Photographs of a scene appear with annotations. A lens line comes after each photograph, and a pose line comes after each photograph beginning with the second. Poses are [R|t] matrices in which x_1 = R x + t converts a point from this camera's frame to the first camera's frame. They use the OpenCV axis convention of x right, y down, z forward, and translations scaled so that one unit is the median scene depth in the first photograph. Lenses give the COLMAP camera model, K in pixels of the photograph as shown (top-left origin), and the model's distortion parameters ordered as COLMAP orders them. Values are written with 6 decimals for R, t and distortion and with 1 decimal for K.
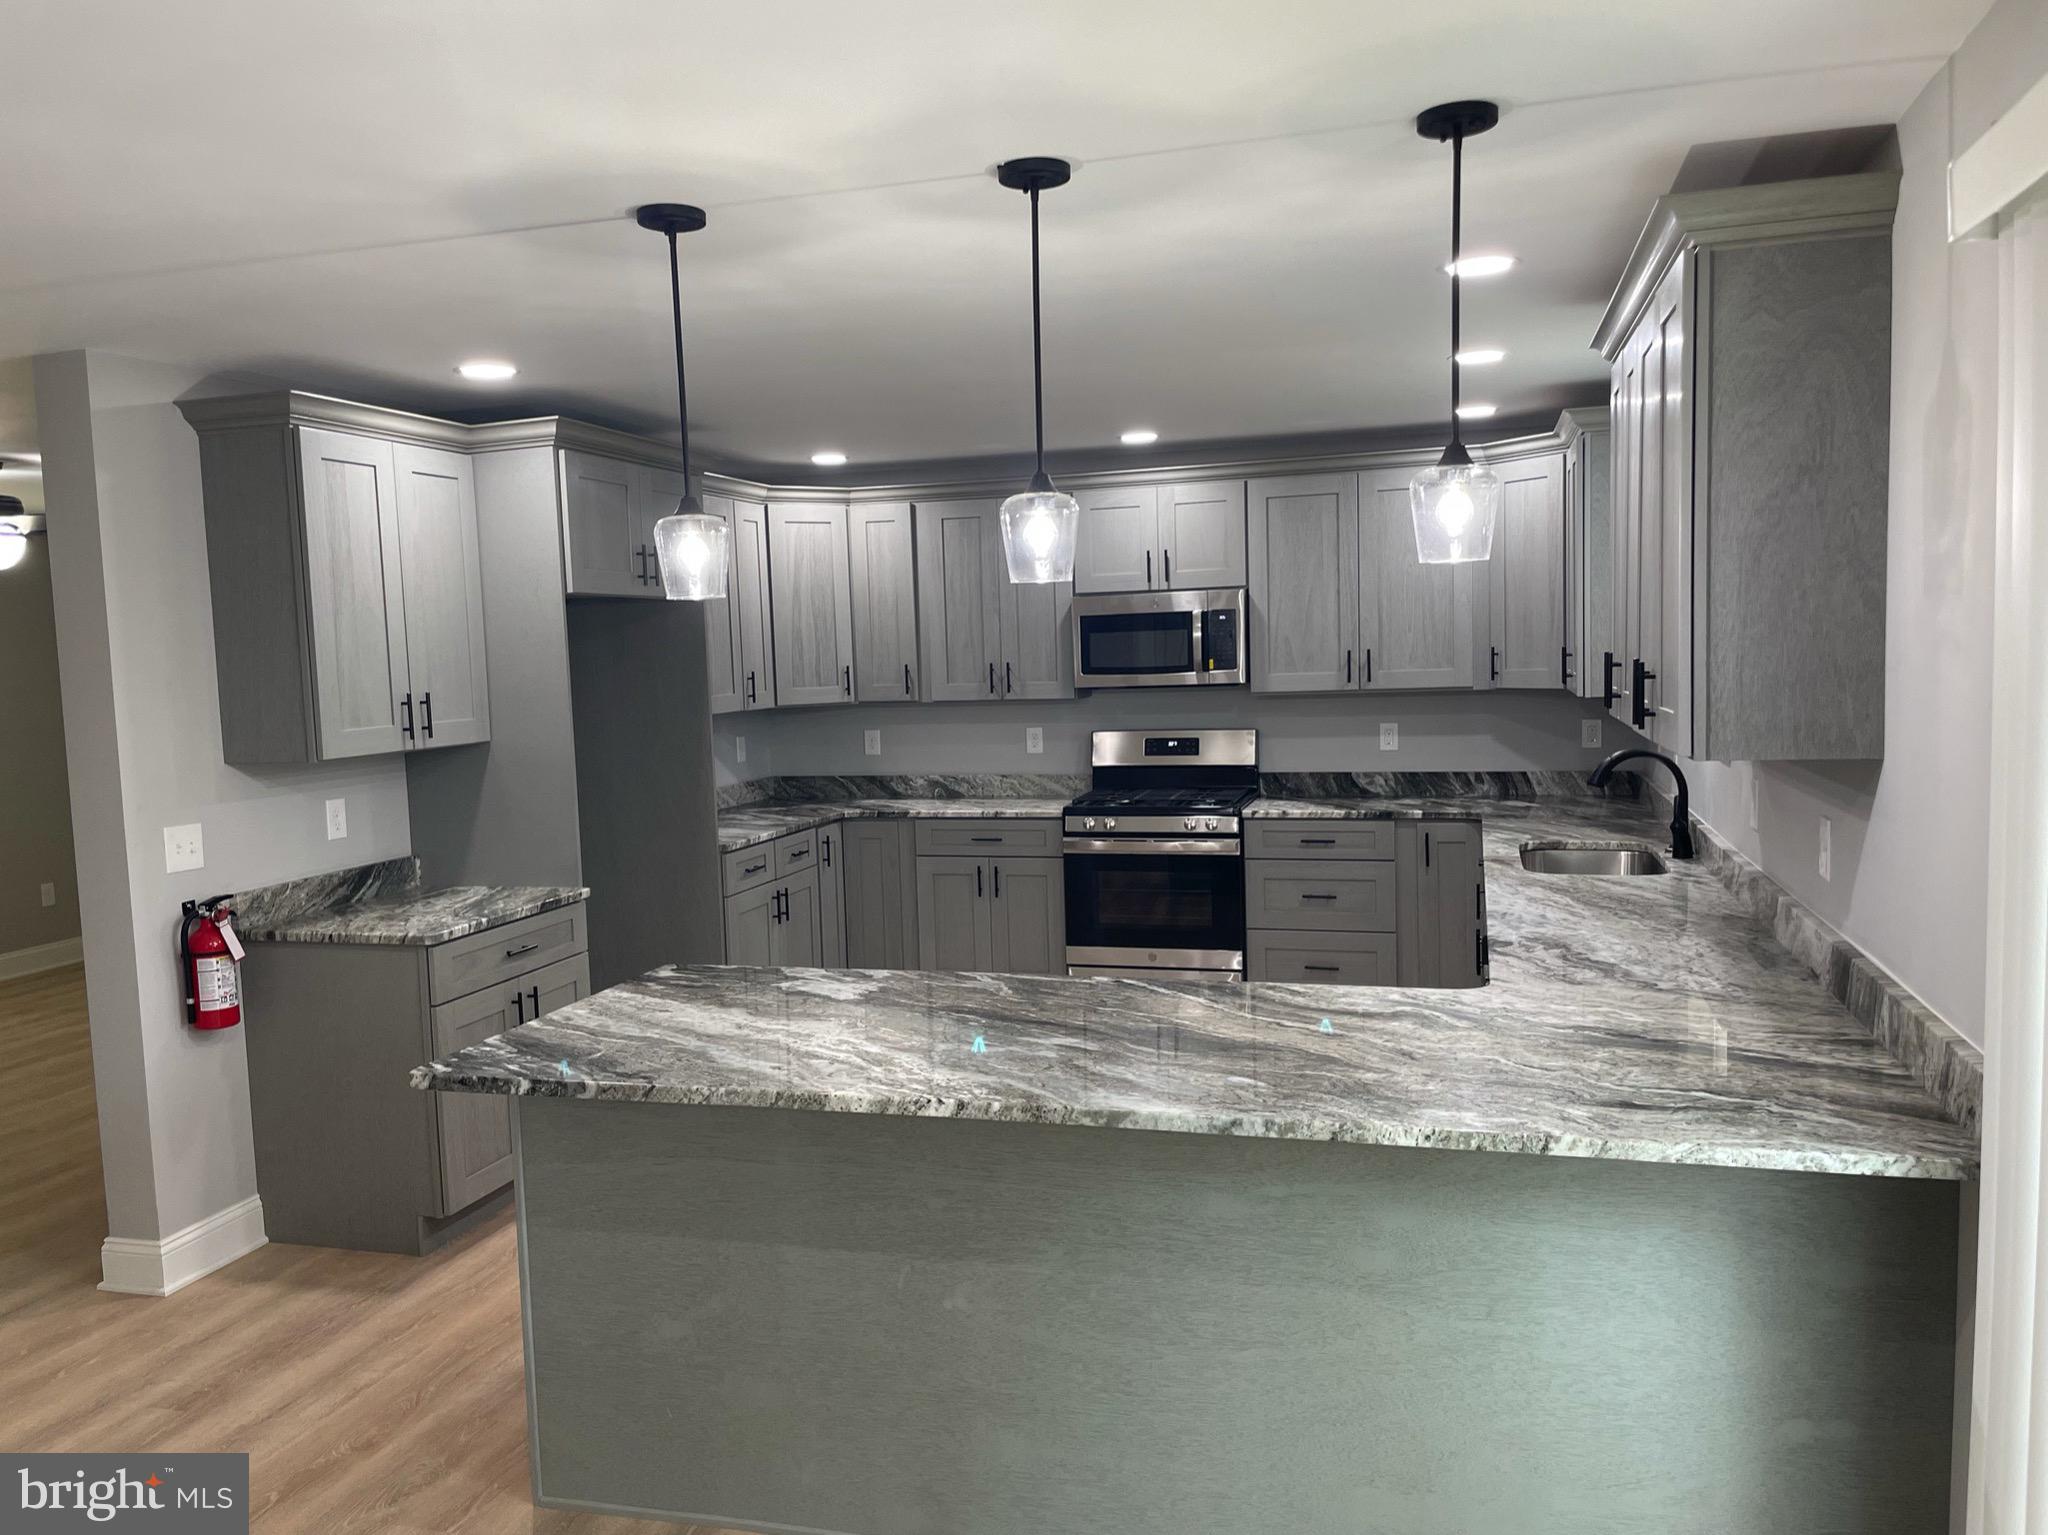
lens RADIAL K [[1534.4, 0, 1032.7], [0, 1534.4, 764.4], [0, 0, 1]] dist [0.077189, -0.092471]
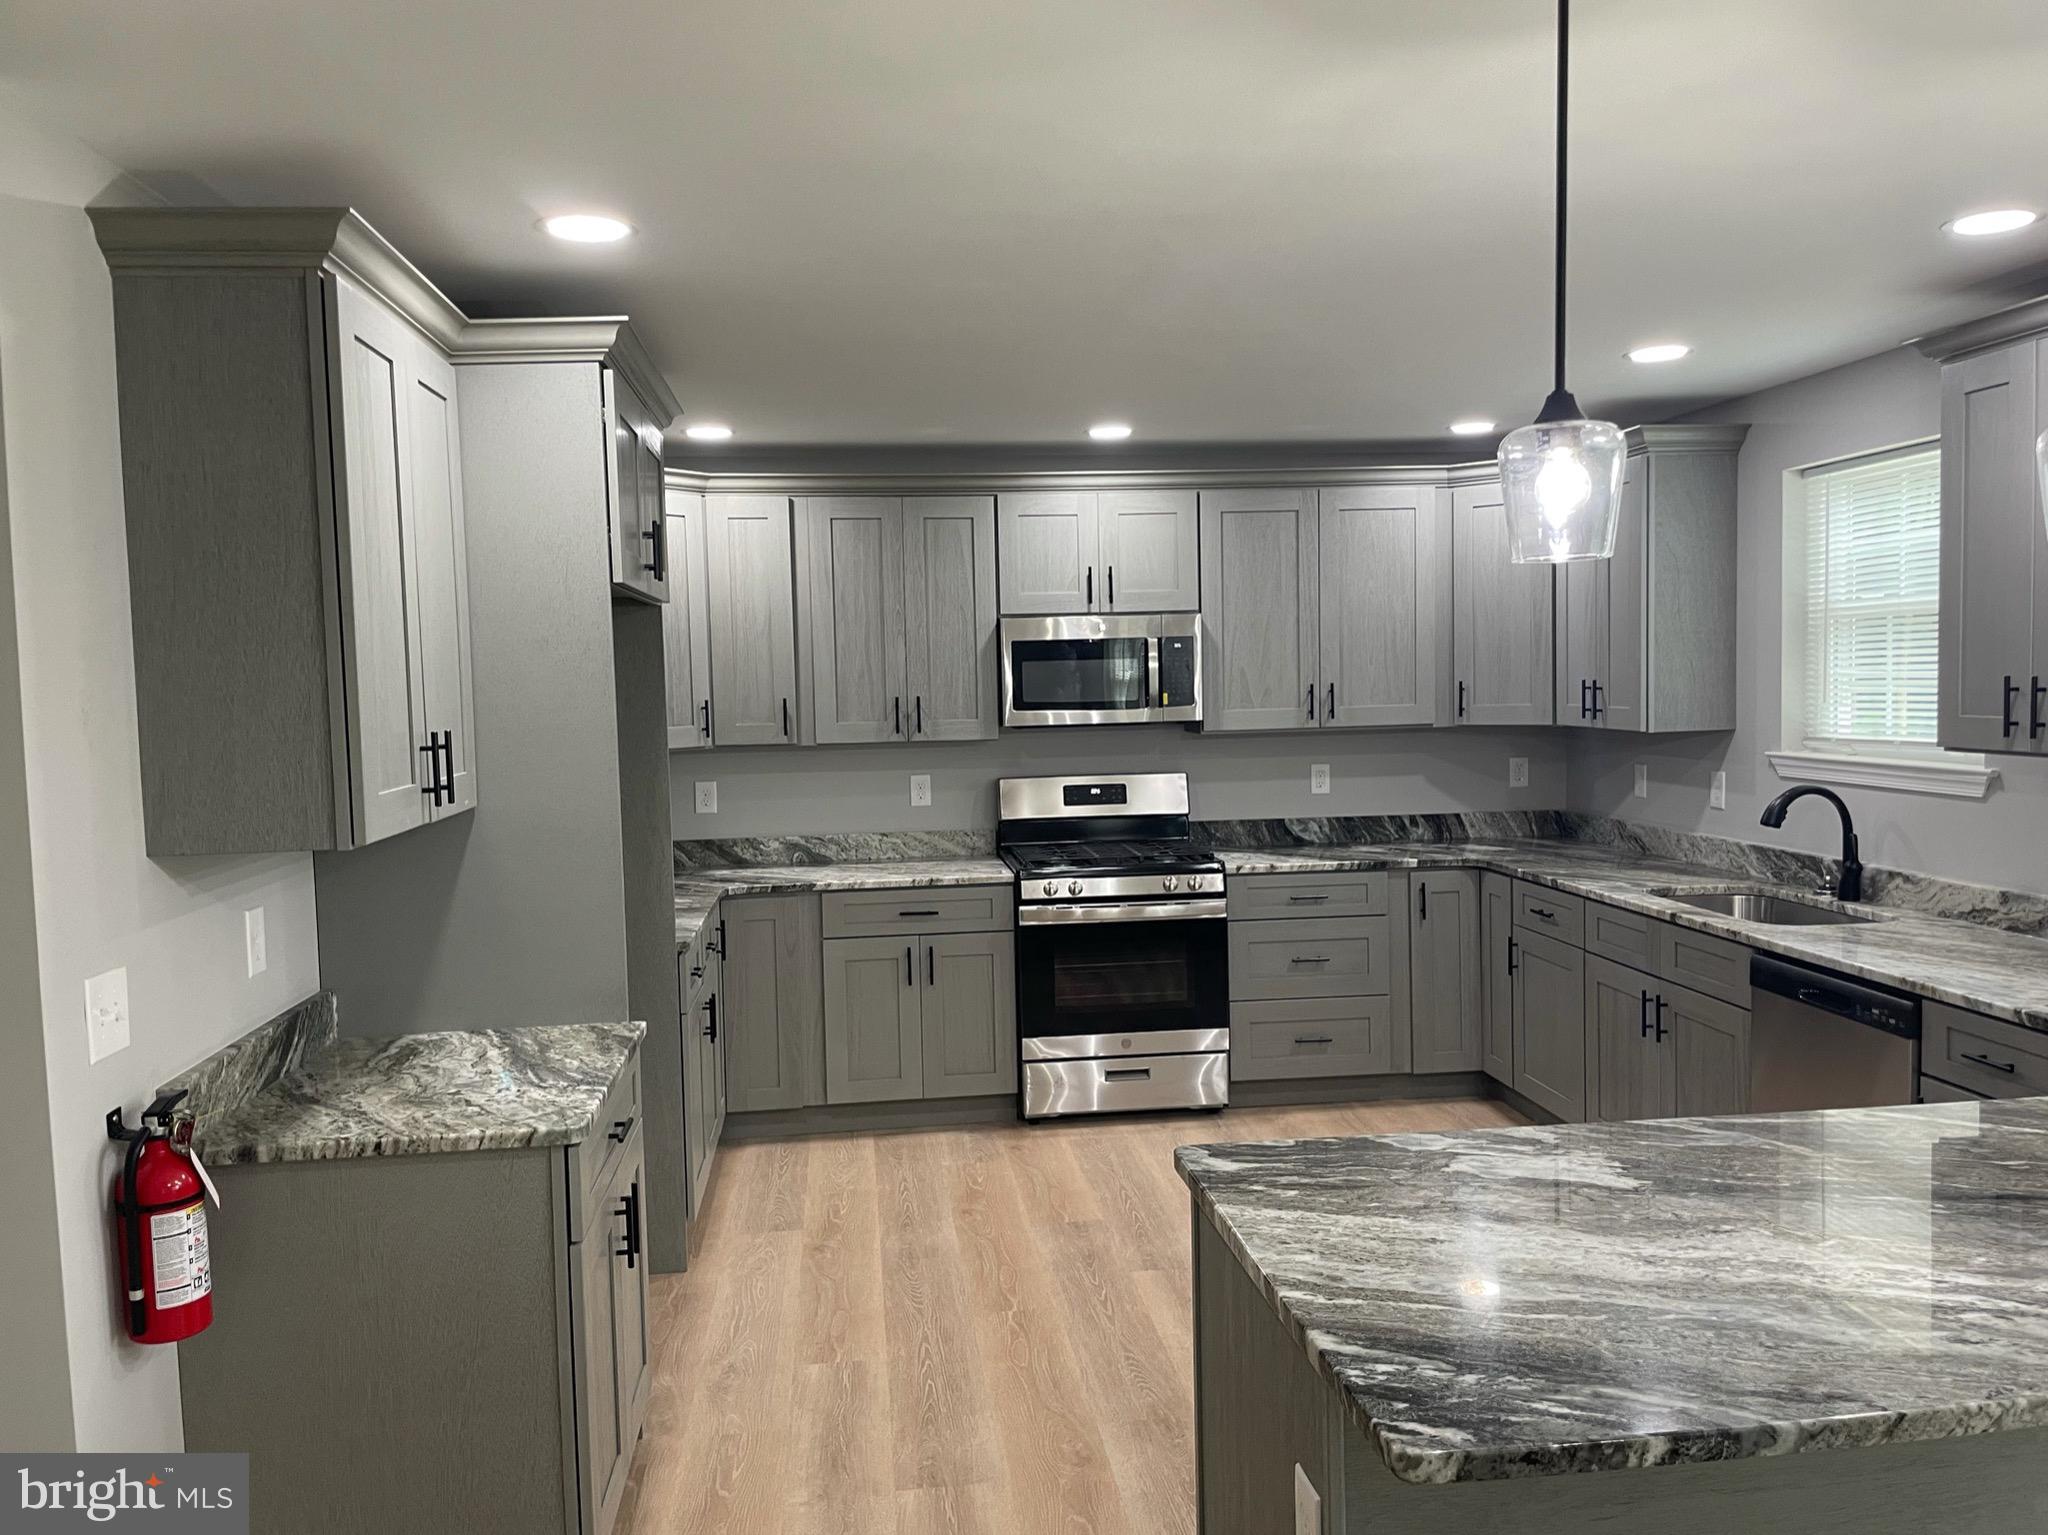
lens RADIAL K [[1531.7, 0, 1051.6], [0, 1531.7, 760.0], [0, 0, 1]] dist [0.106542, -0.141051]
pose [[0.921078, -0.011799, 0.389199, -0.284557], [0.025034, 0.999267, -0.028953, -0.007068], [-0.388572, 0.036411, 0.920699, 0.227466]]
